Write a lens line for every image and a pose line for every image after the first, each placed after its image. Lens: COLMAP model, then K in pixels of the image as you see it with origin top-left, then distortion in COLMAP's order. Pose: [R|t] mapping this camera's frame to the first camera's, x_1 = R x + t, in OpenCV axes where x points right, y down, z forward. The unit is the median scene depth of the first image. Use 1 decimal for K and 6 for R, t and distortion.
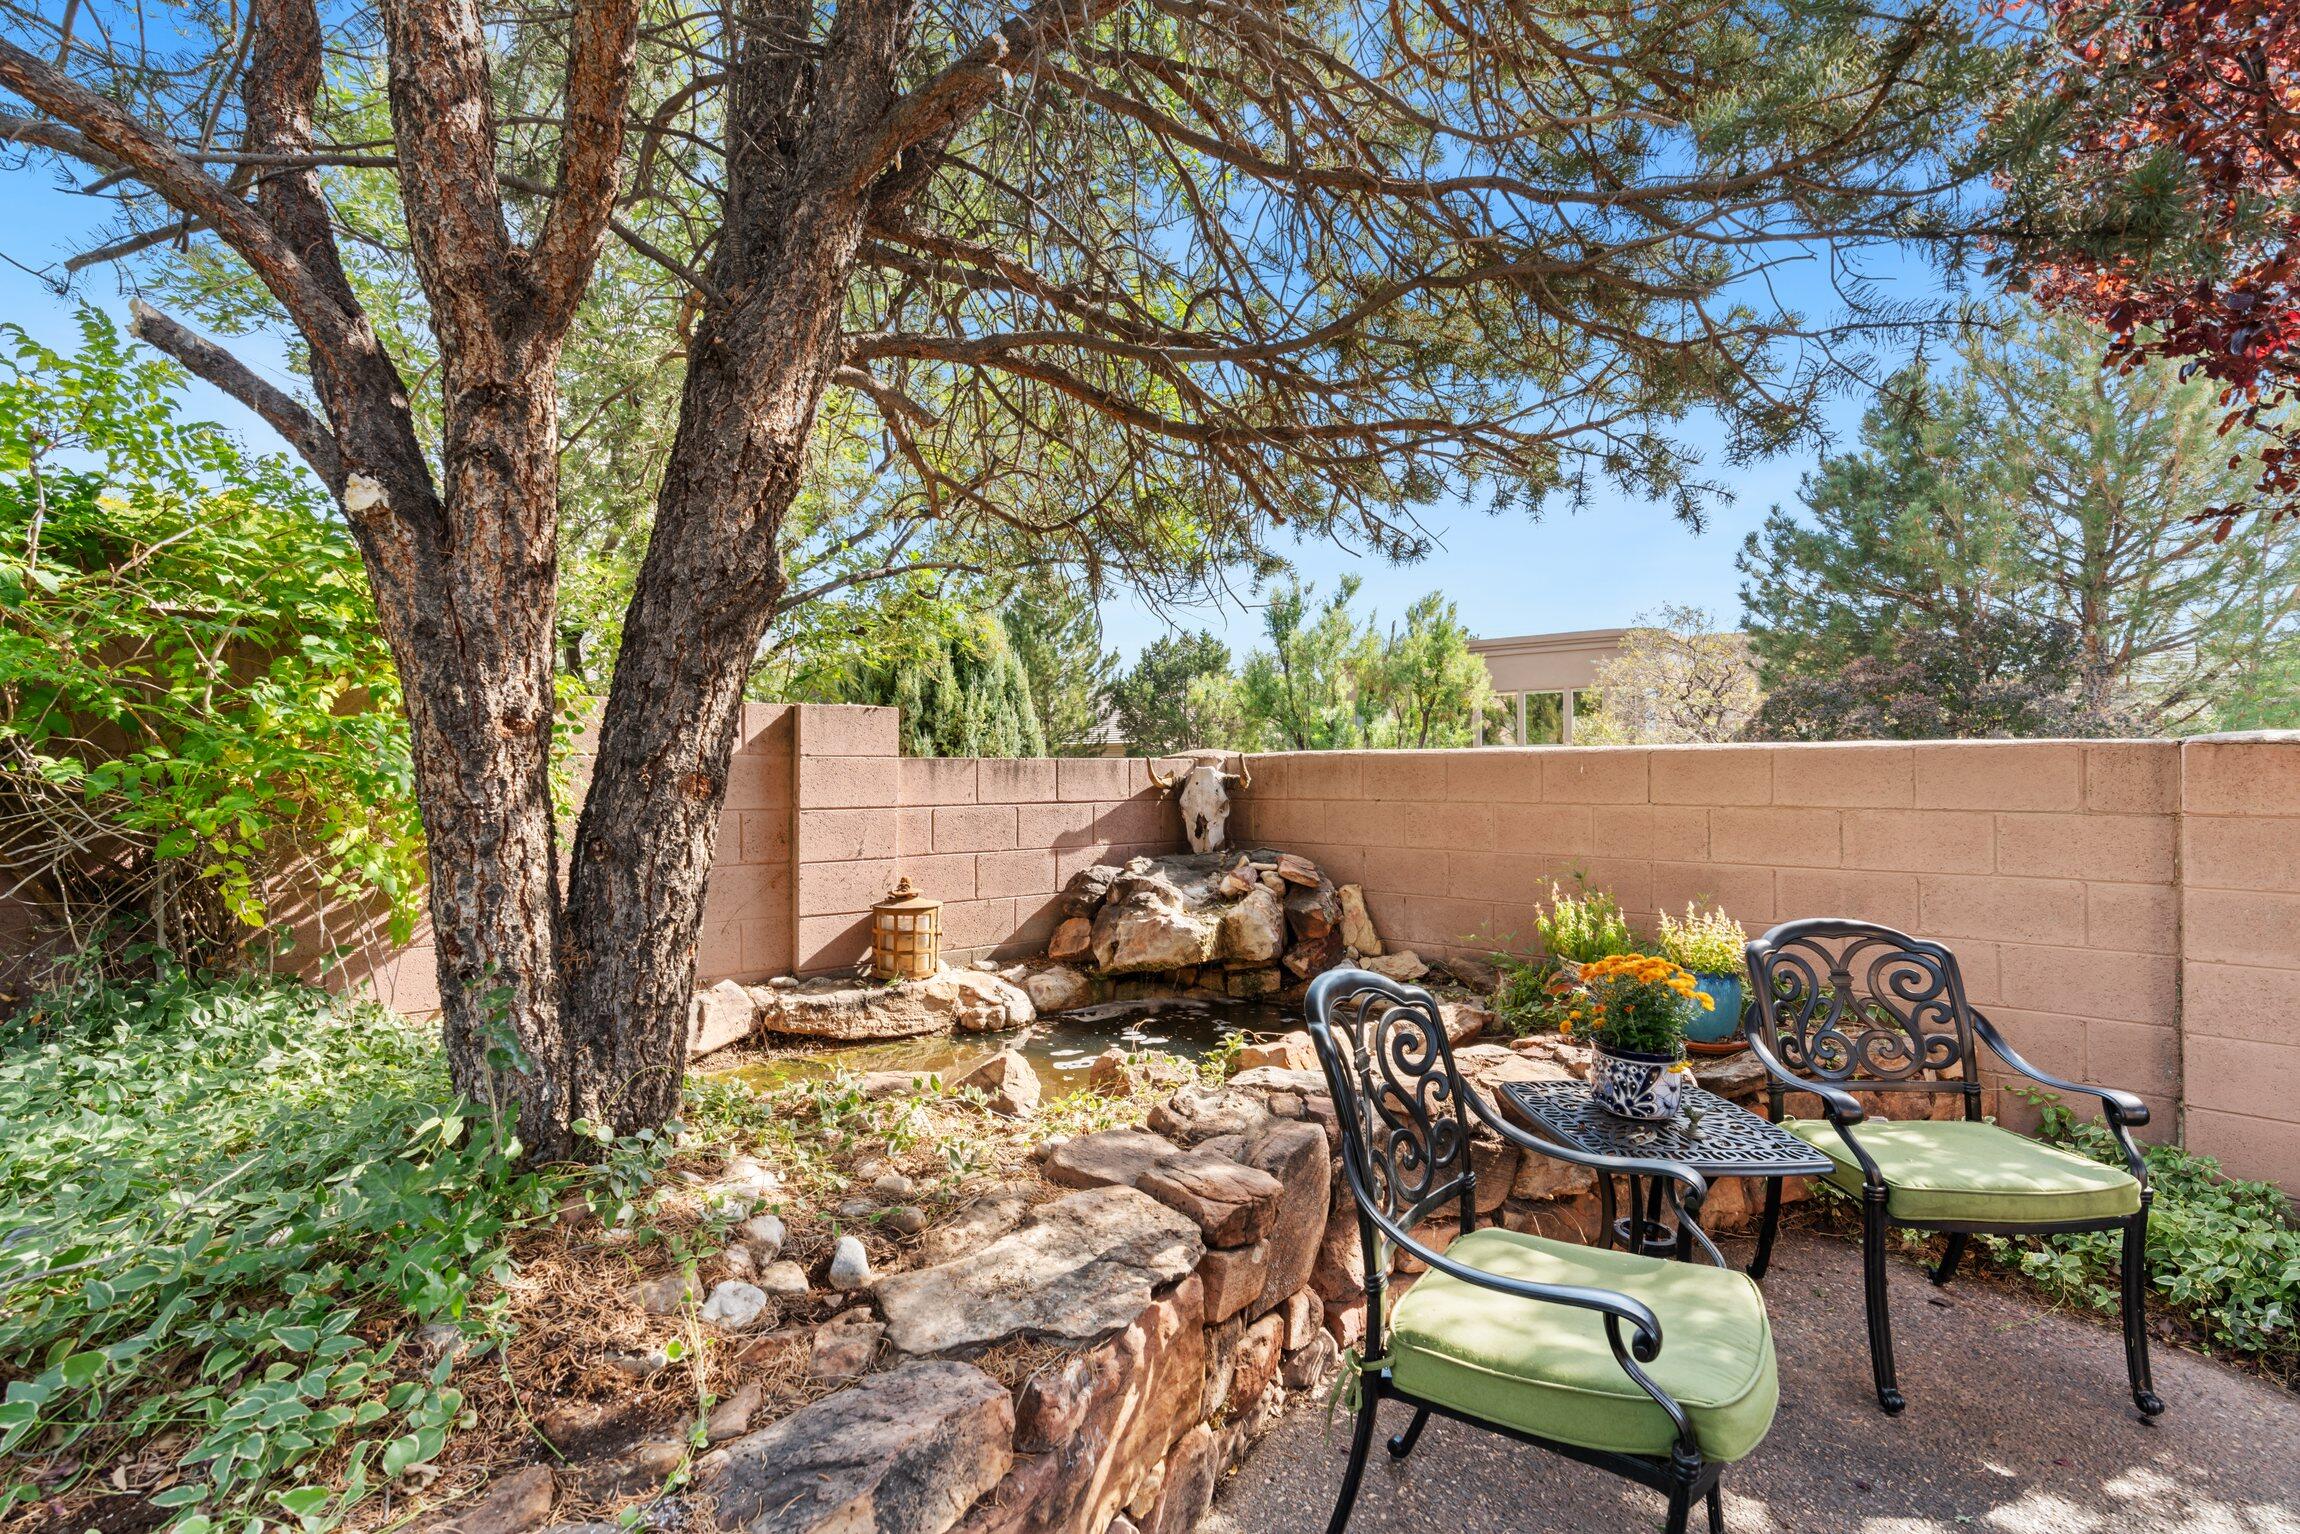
lens RADIAL K [[1032.1, 0, 1158.0], [0, 1032.1, 757.8], [0, 0, 1]] dist [-0.002714, 0.000736]
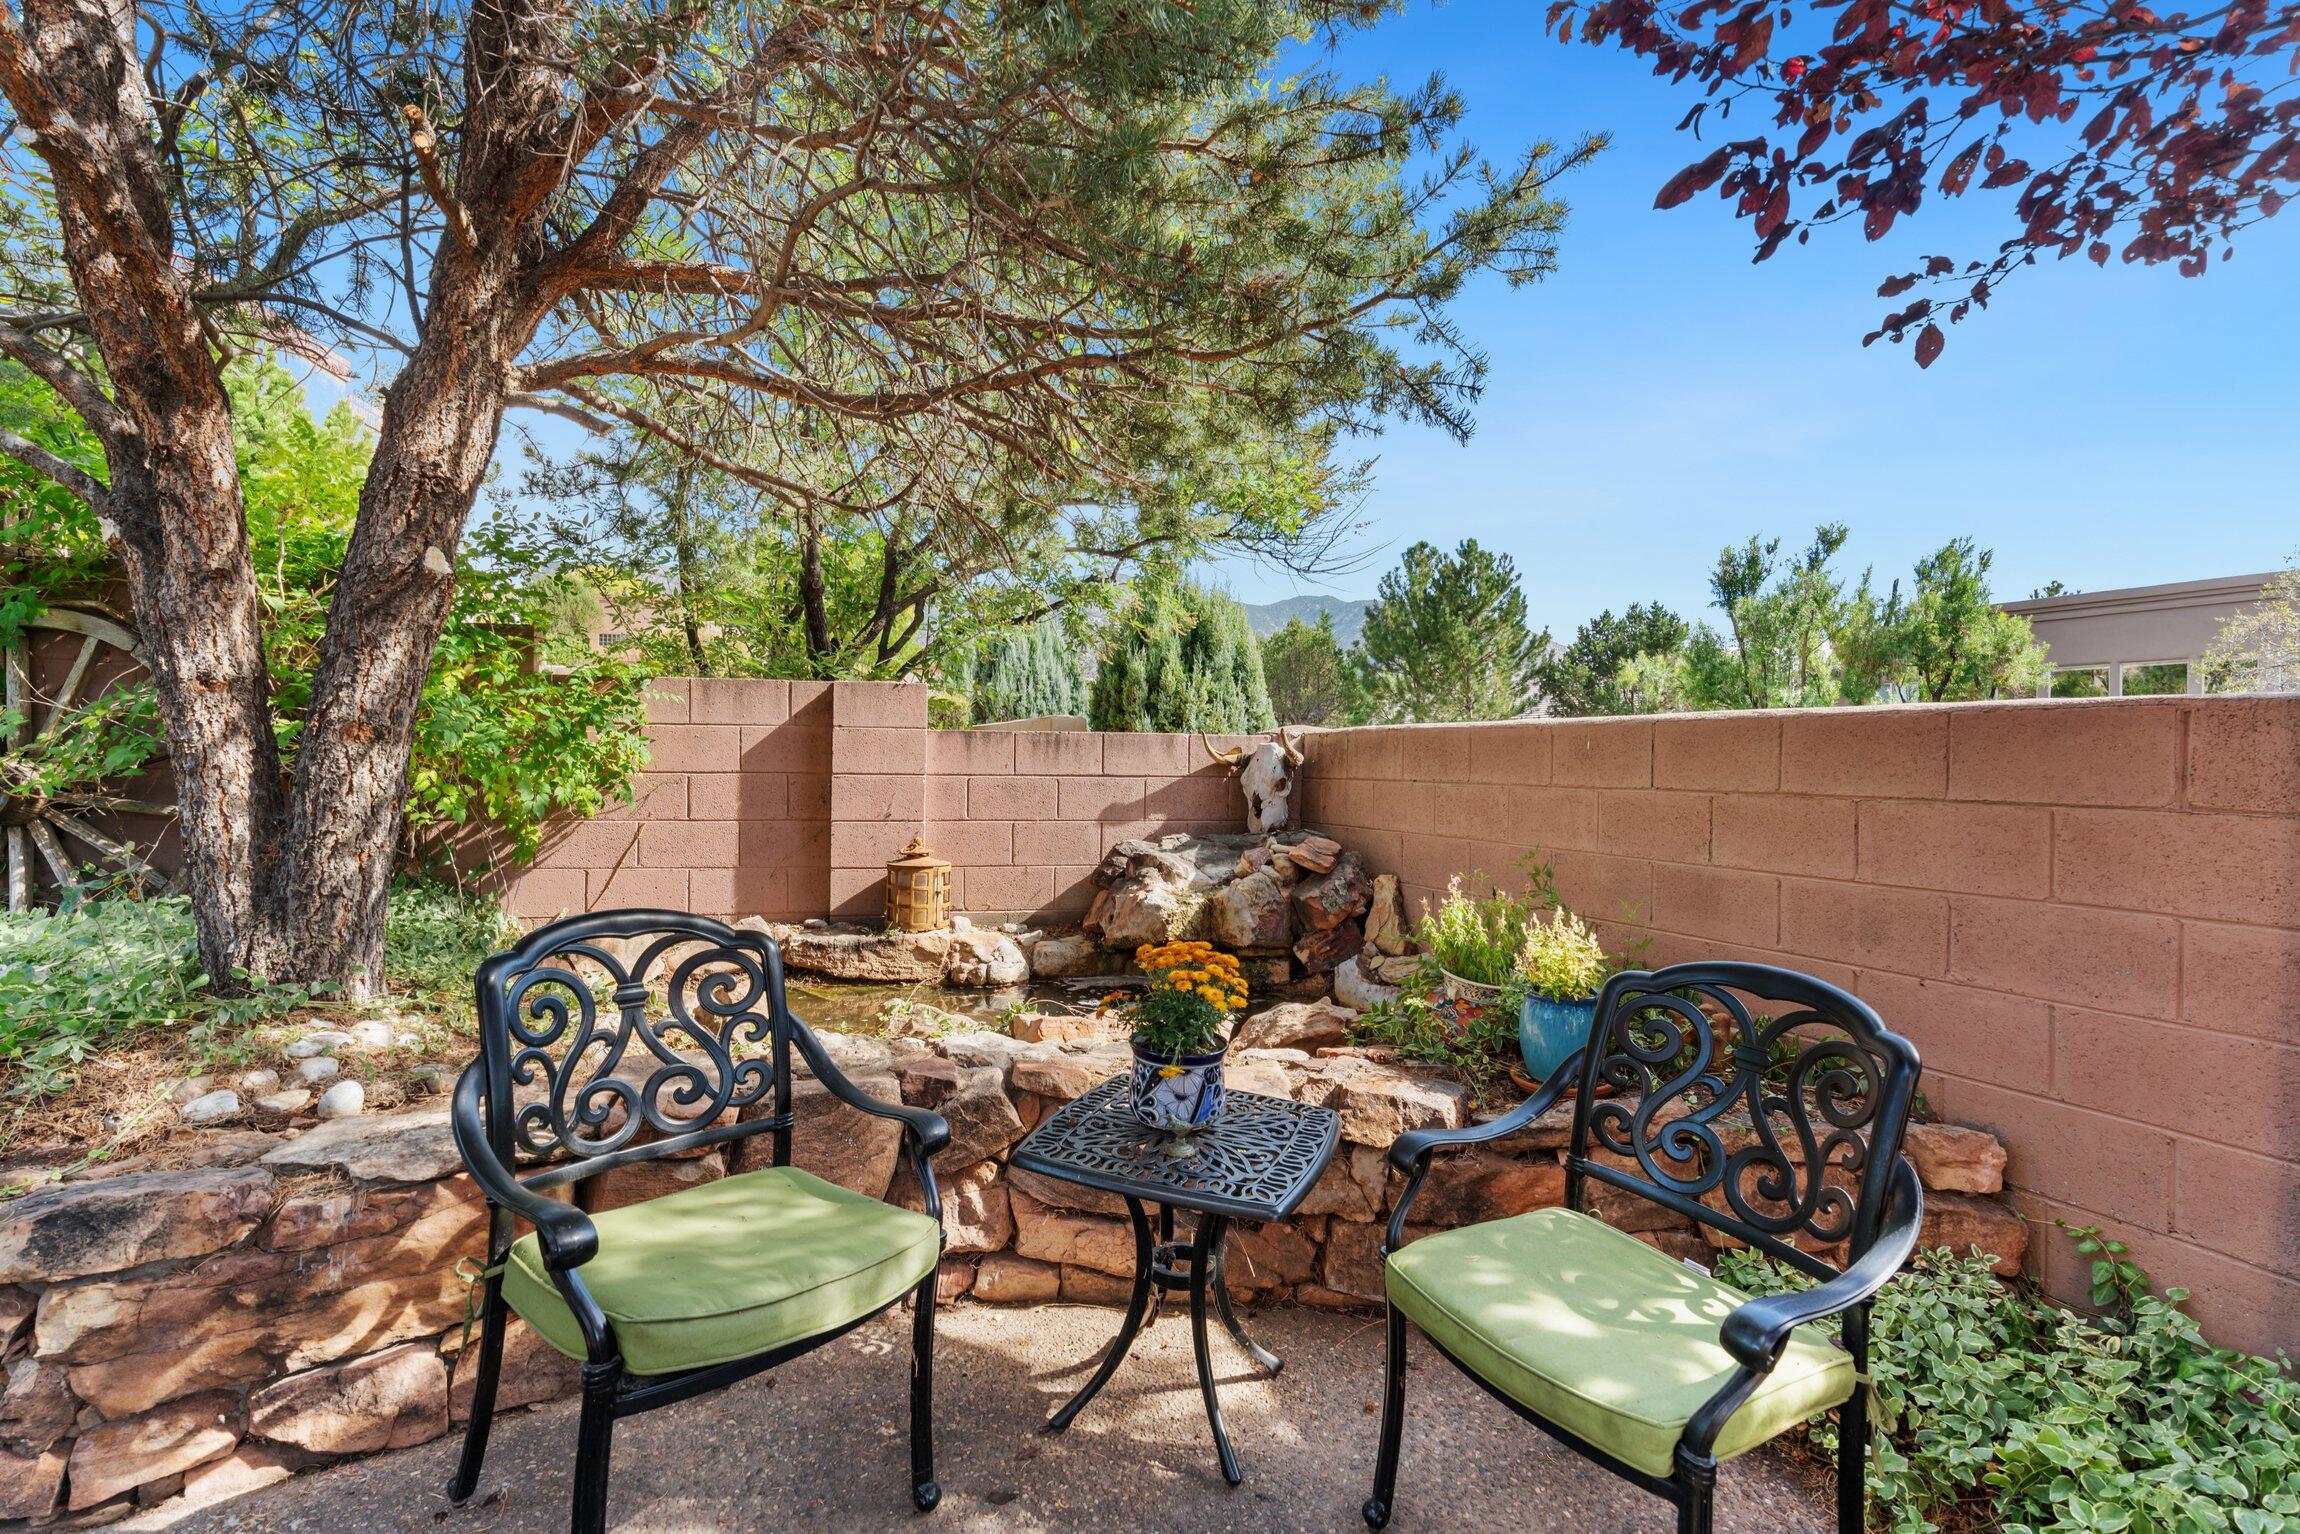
lens RADIAL K [[1054.1, 0, 1158.0], [0, 1054.1, 756.7], [0, 0, 1]] dist [-0.005343, 0.000517]
pose [[0.898042, 0.013536, -0.439701, 0.509858], [-0.010267, 0.999899, 0.009813, 0.016934], [0.439790, -0.004298, 0.898090, 0.119206]]
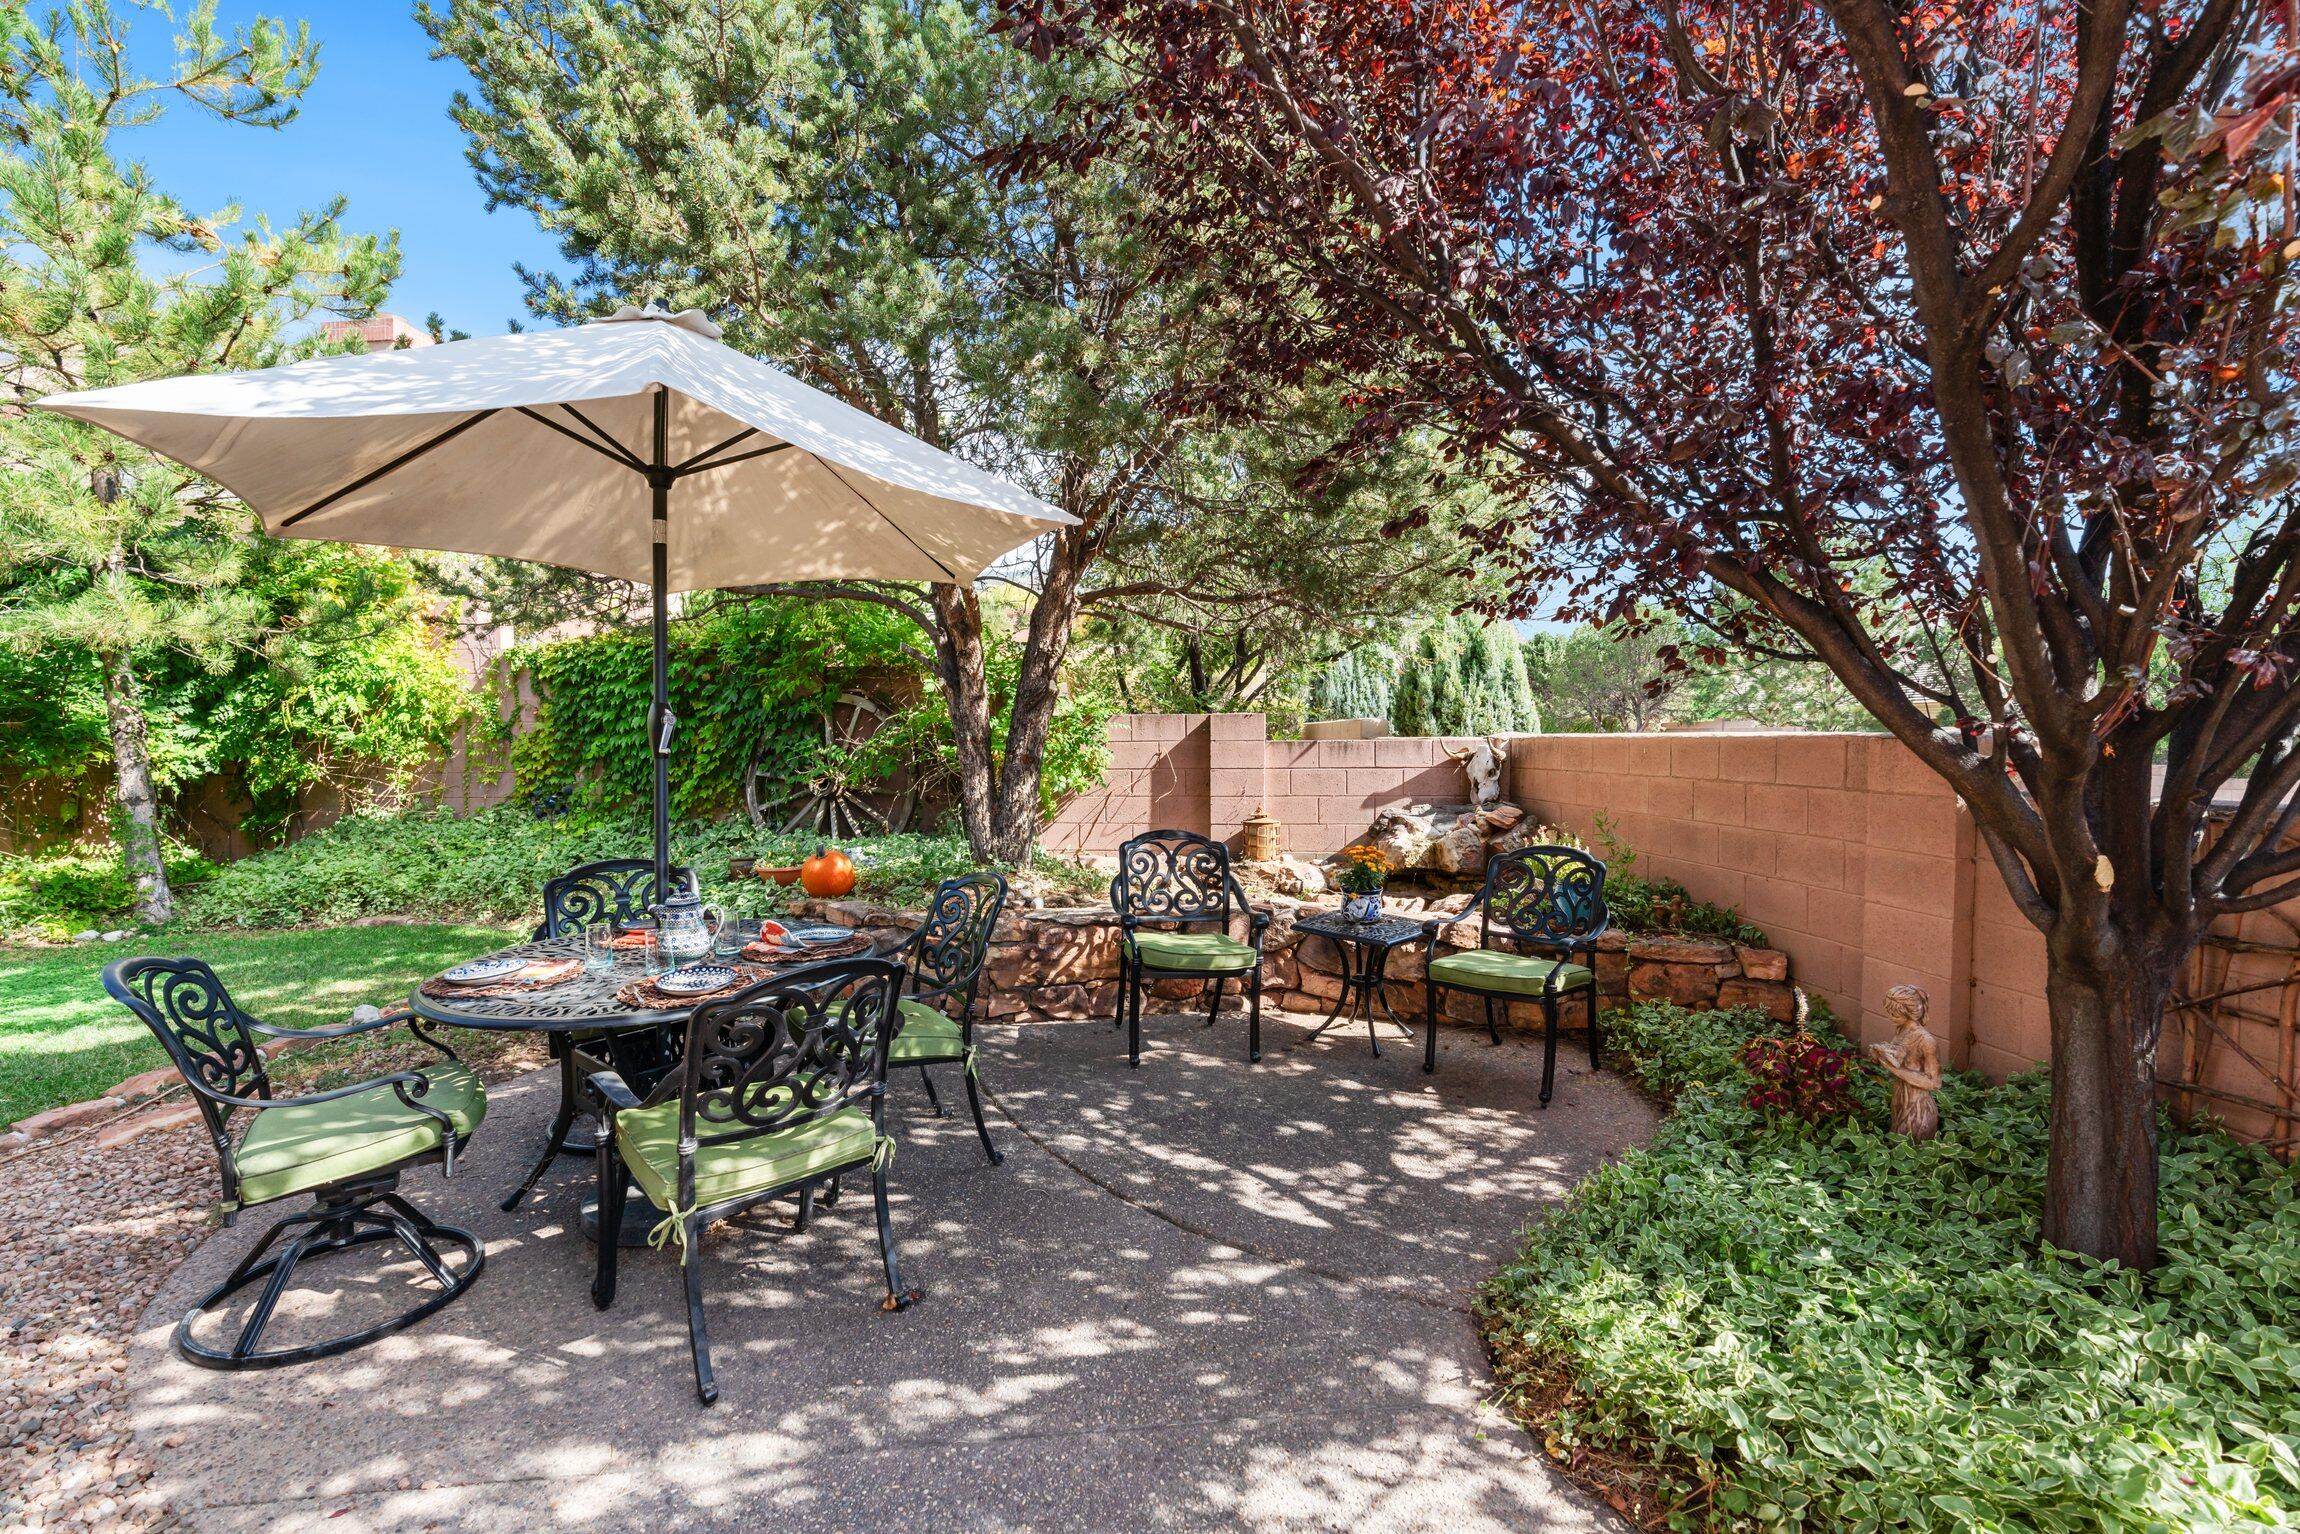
lens RADIAL K [[1032.1, 0, 1158.0], [0, 1032.1, 757.8], [0, 0, 1]] dist [-0.002714, 0.000736]
pose [[0.703058, 0.011484, -0.711040, 1.006397], [0.014358, 0.999437, 0.030339, -0.032065], [0.710987, -0.031539, 0.702497, -0.451092]]
